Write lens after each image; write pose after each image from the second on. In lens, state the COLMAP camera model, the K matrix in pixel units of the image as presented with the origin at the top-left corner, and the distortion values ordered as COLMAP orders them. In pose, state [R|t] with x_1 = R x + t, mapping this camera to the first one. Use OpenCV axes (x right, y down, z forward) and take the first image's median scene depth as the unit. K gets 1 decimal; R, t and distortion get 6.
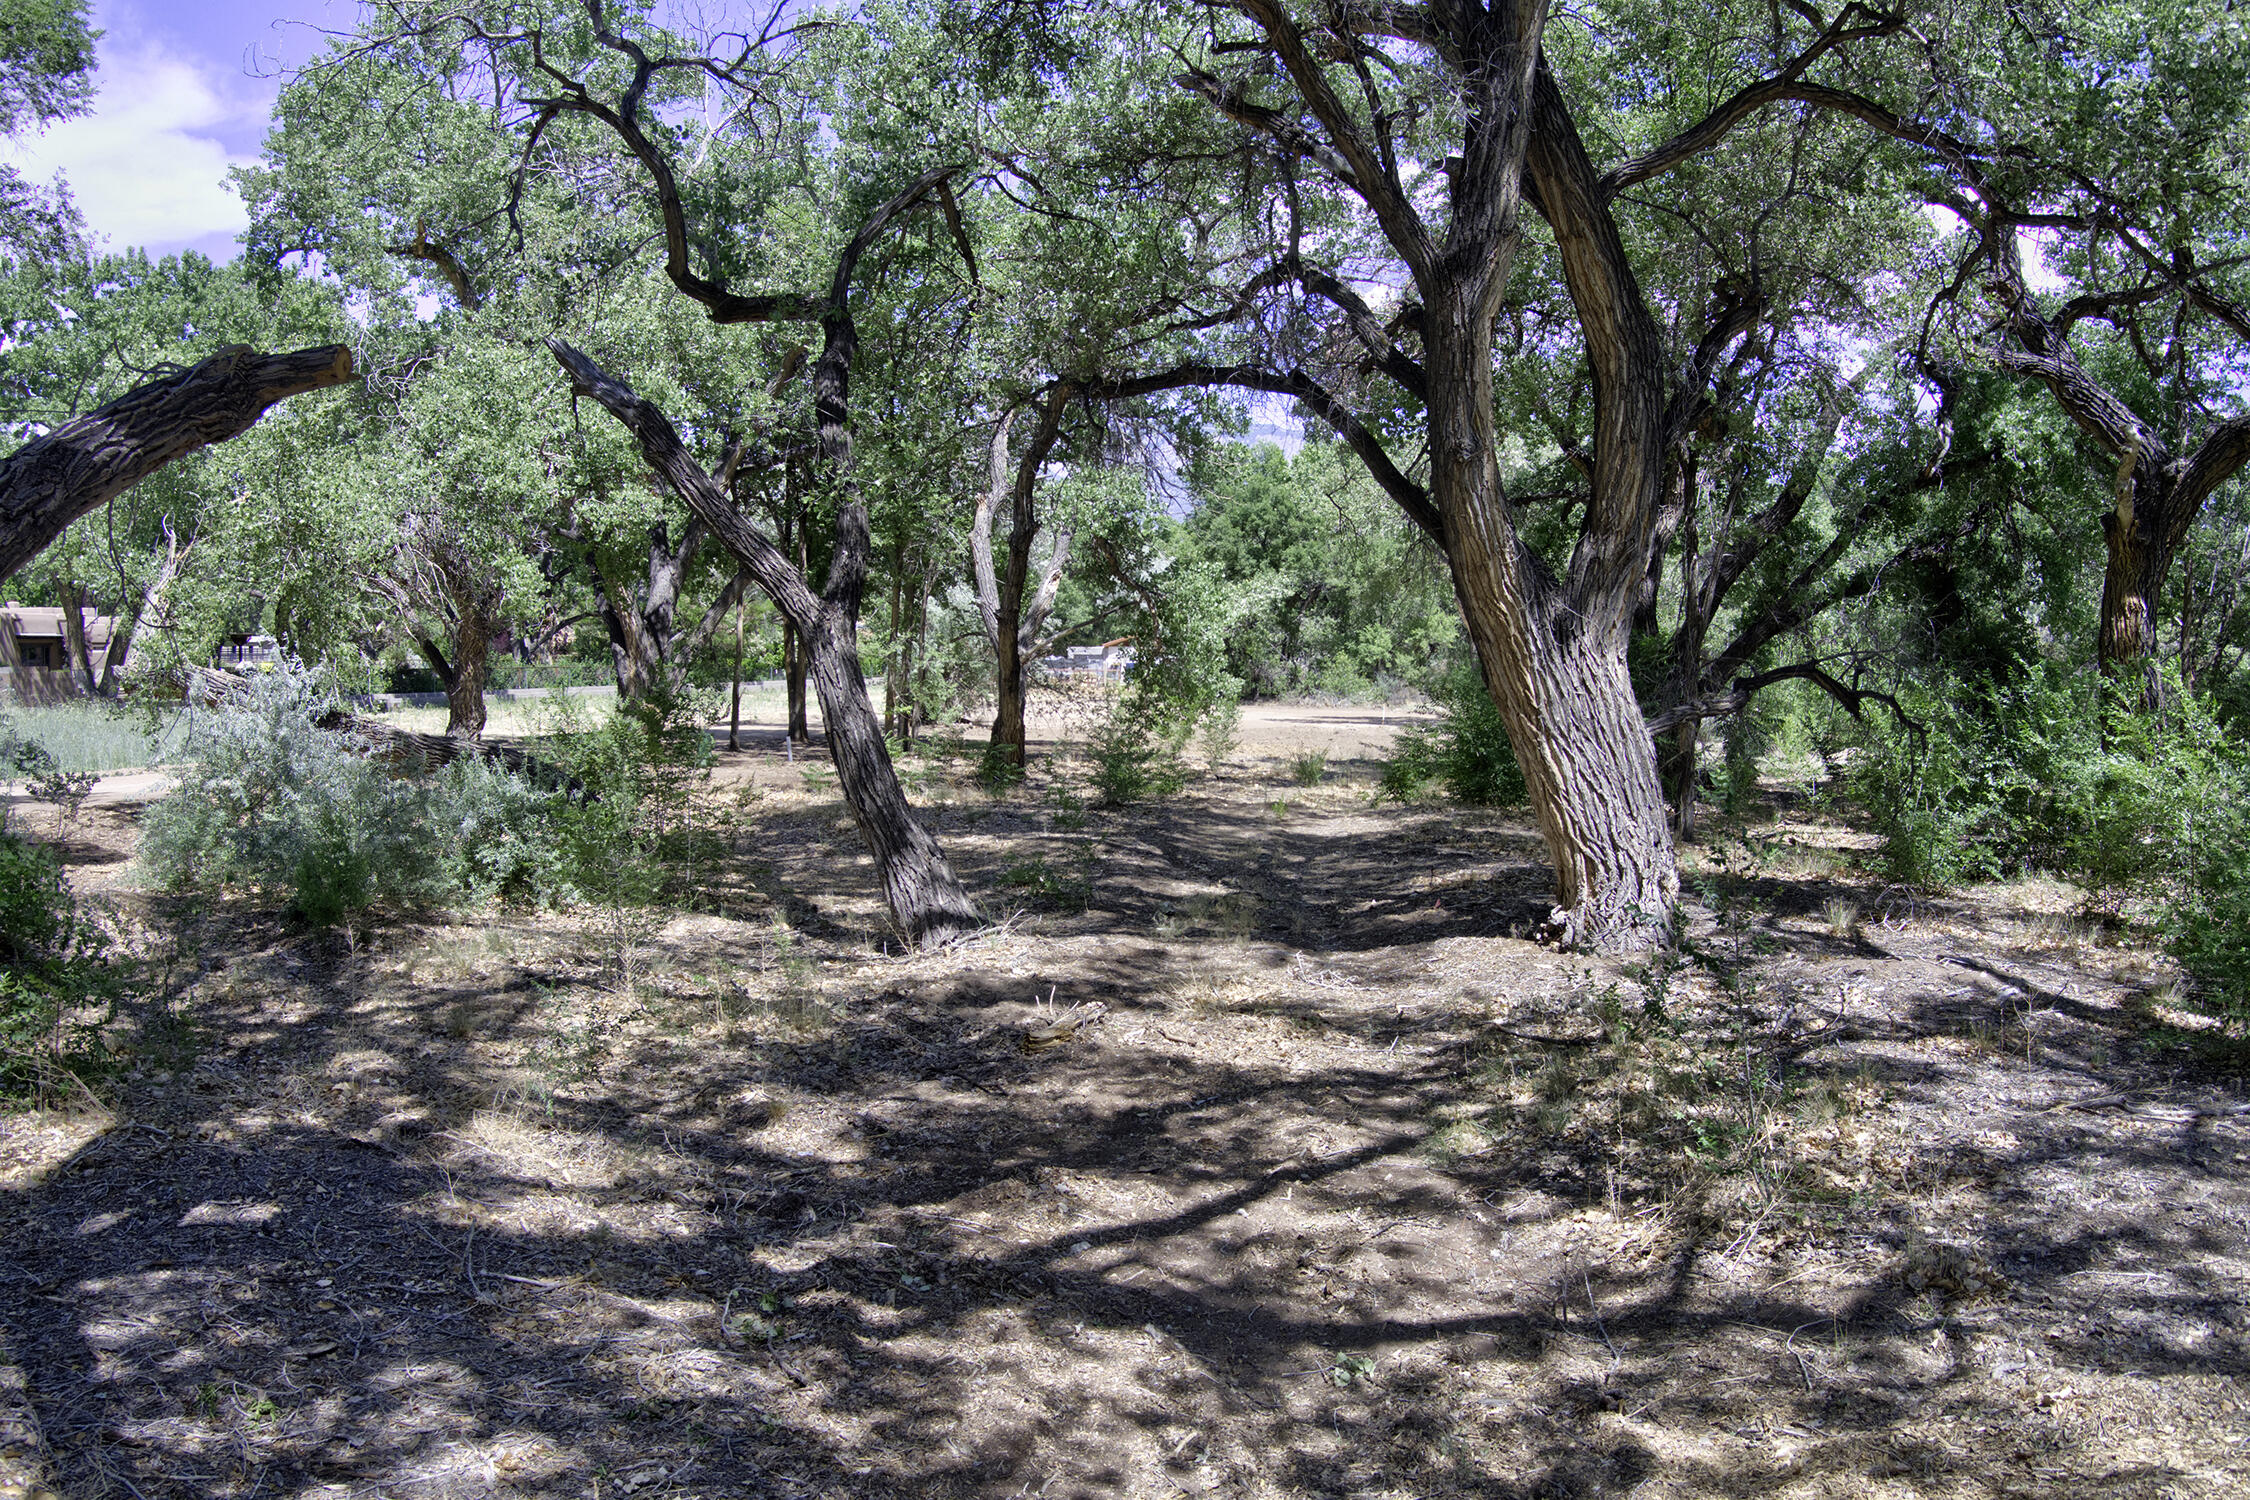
lens RADIAL K [[1825.5, 0, 1109.7], [0, 1825.5, 757.8], [0, 0, 1]] dist [-0.249502, 0.087040]
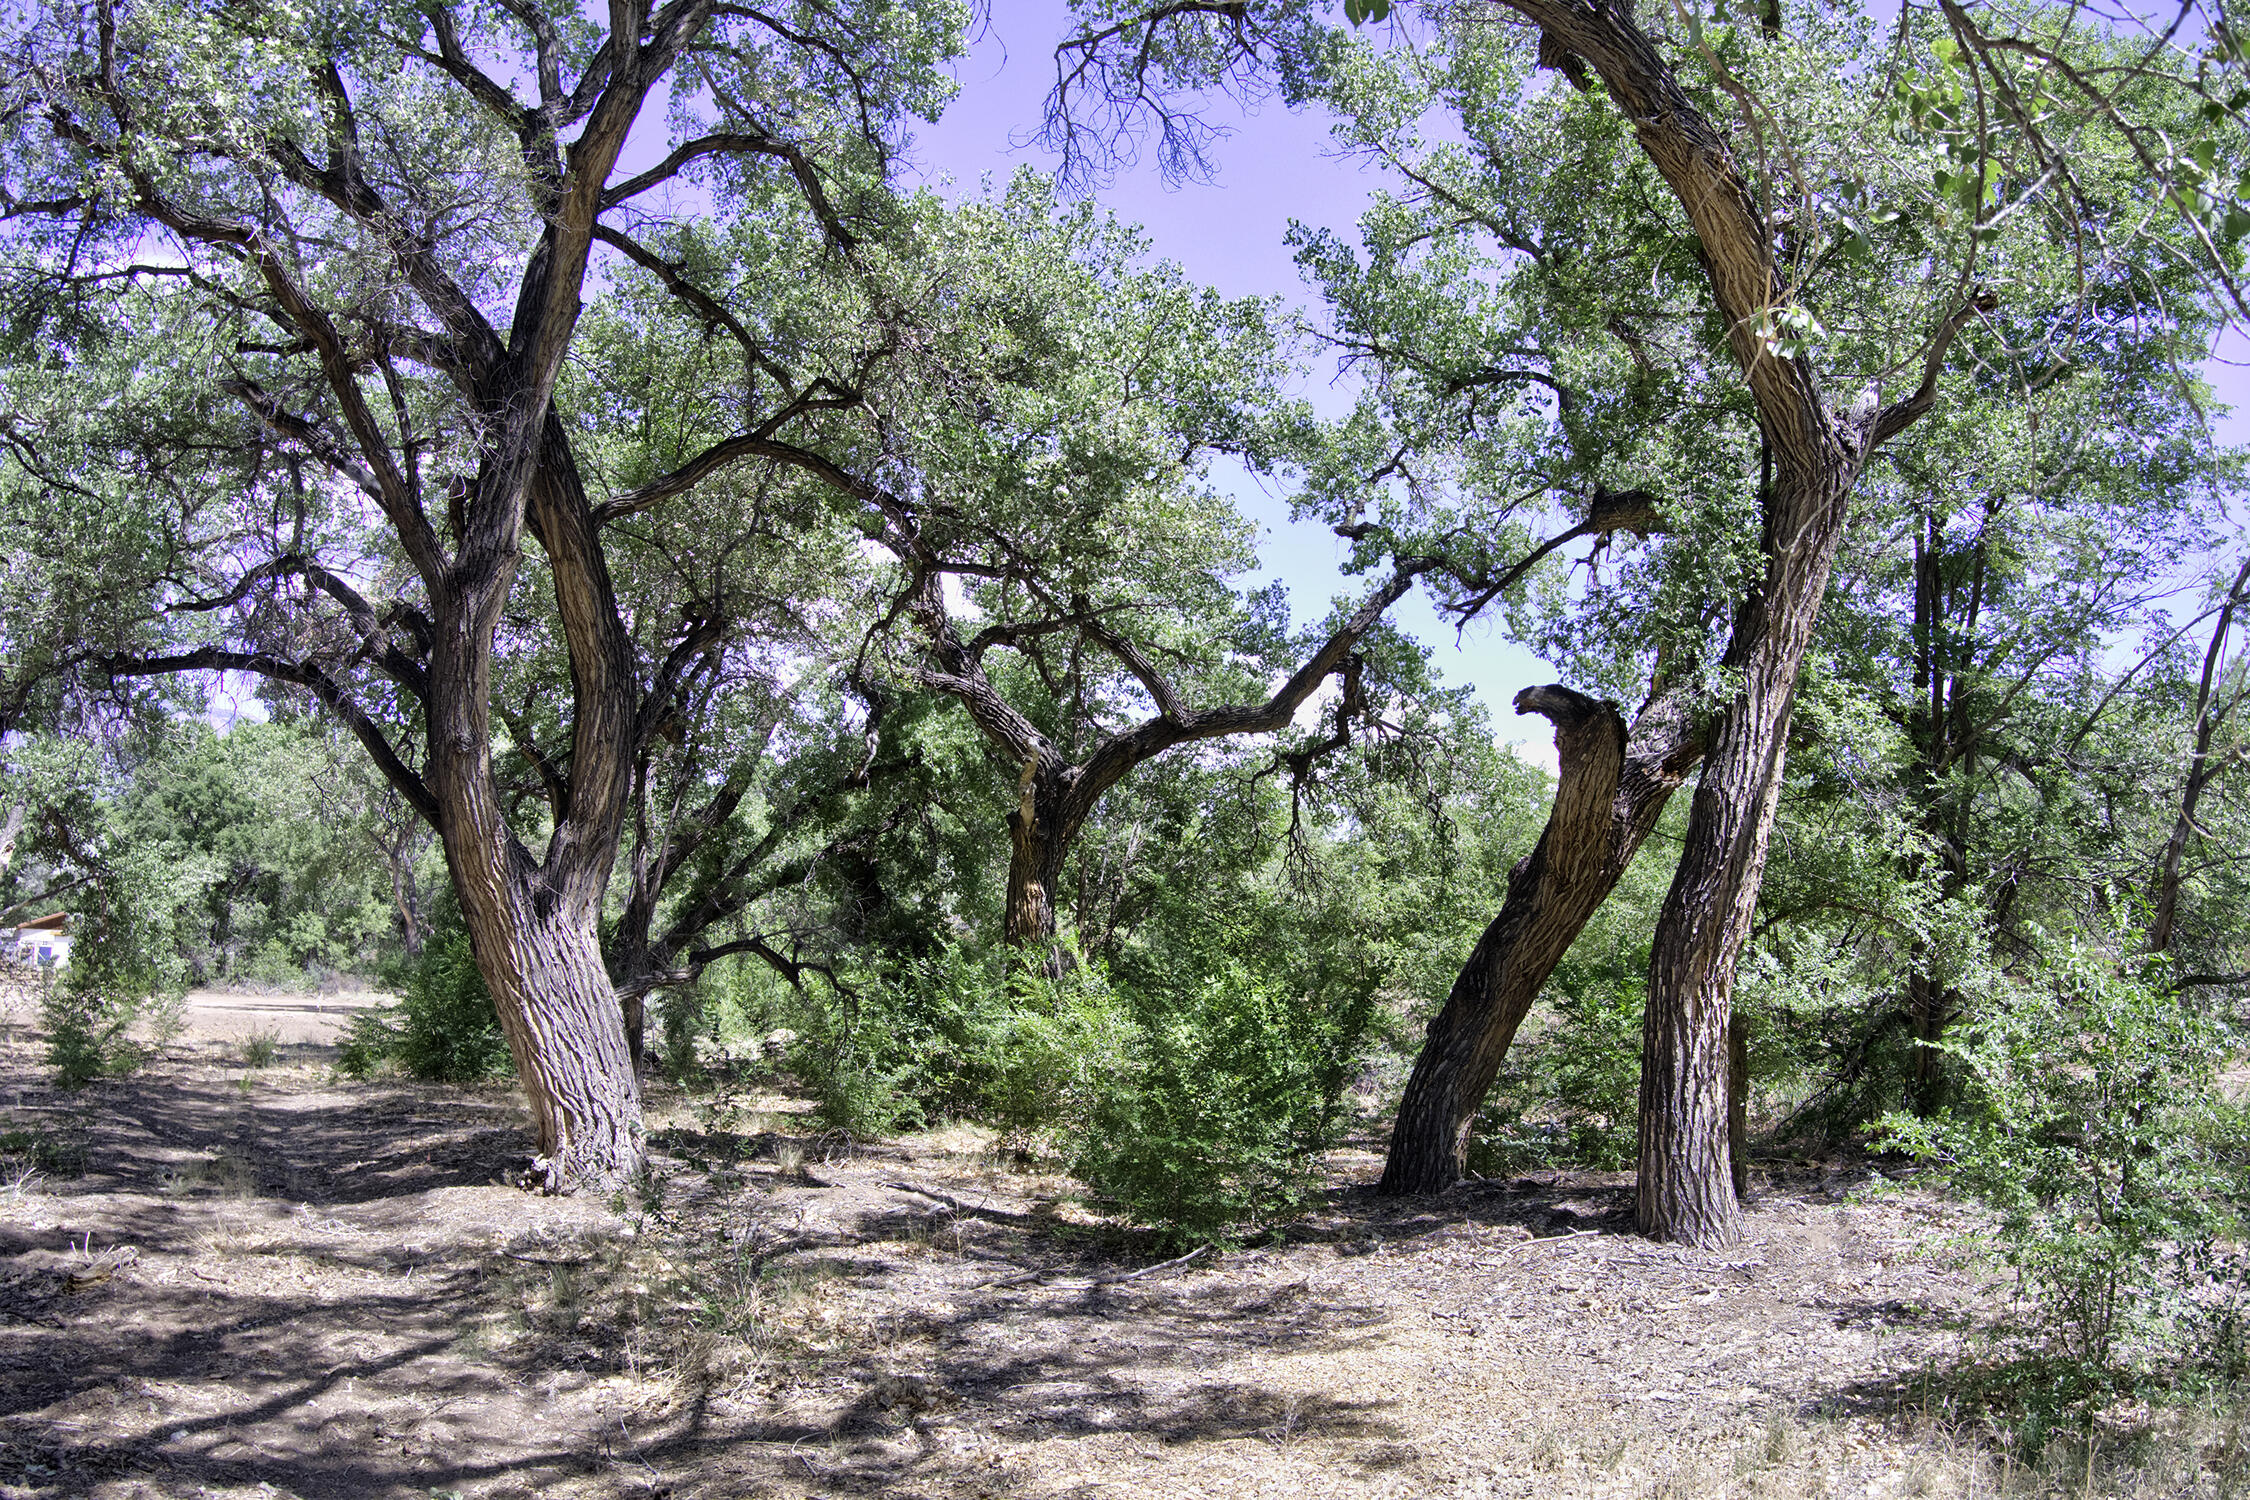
lens RADIAL K [[1825.5, 0, 1109.7], [0, 1825.5, 757.8], [0, 0, 1]] dist [-0.249502, 0.087040]
pose [[0.833967, 0.056194, 0.548946, -0.053044], [0.034715, 0.987488, -0.153827, 0.016057], [-0.550722, 0.147343, 0.821581, -0.096355]]
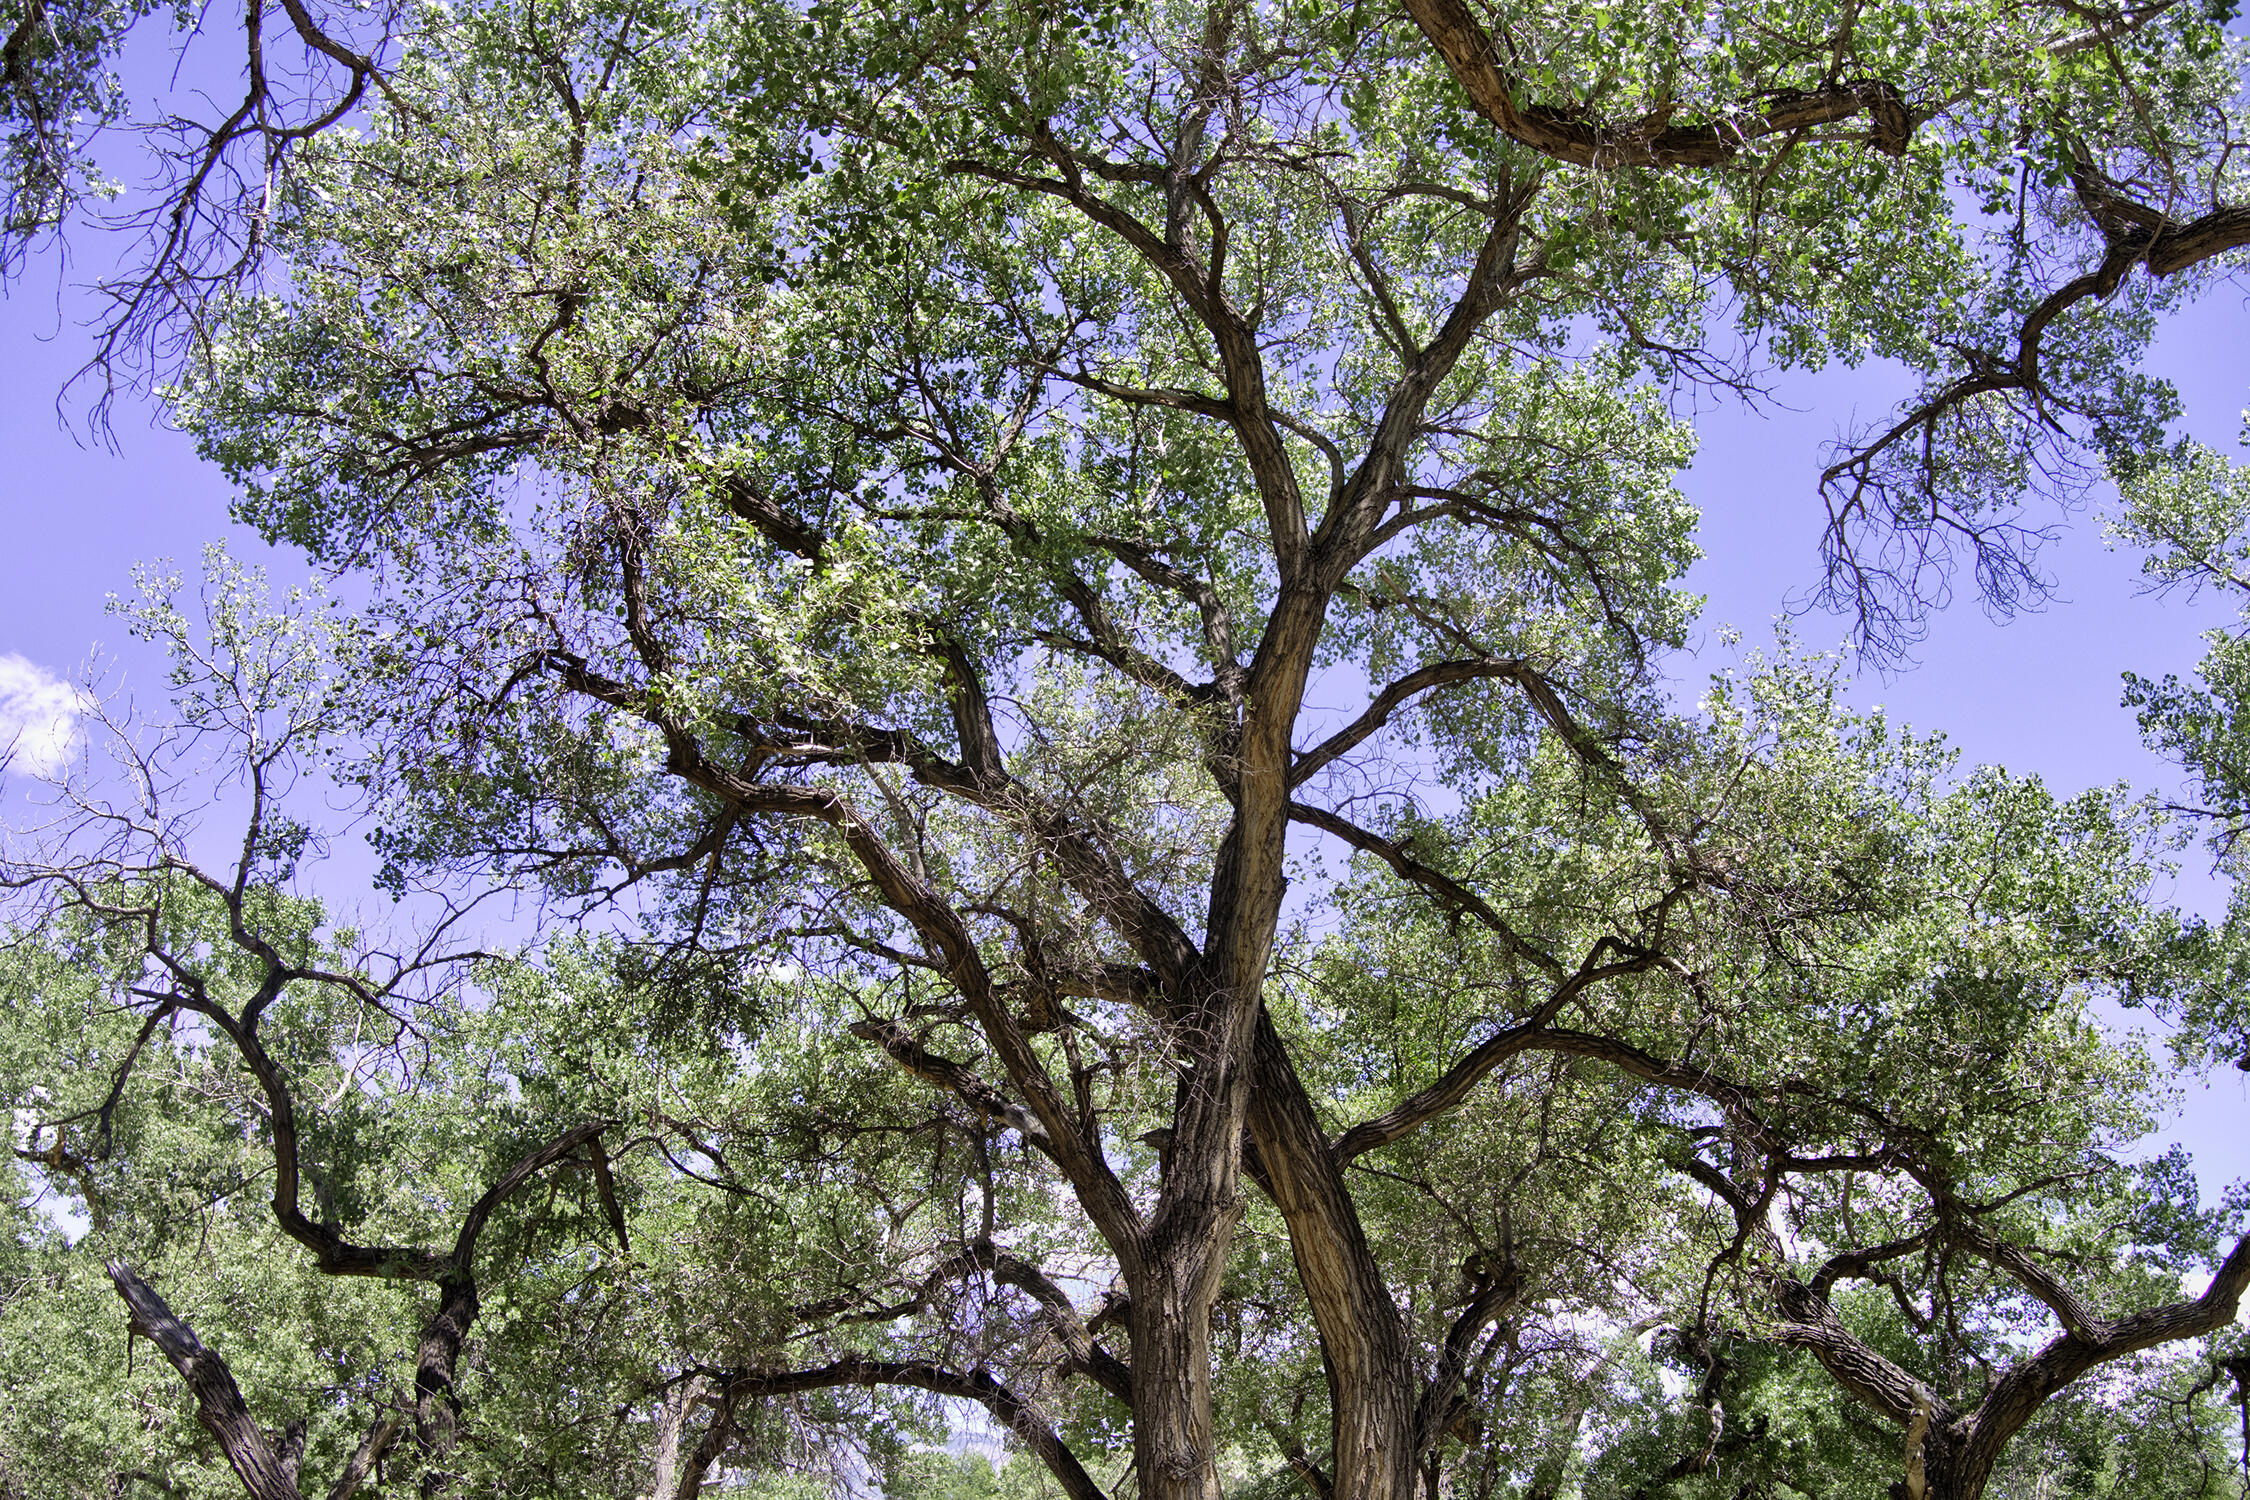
lens RADIAL K [[1825.5, 0, 1109.7], [0, 1825.5, 757.8], [0, 0, 1]] dist [-0.249502, 0.087040]
pose [[0.987999, 0.065902, 0.139697, 0.024404], [0.016694, 0.853559, -0.520729, -0.022302], [-0.153556, 0.516811, 0.842215, 0.119818]]
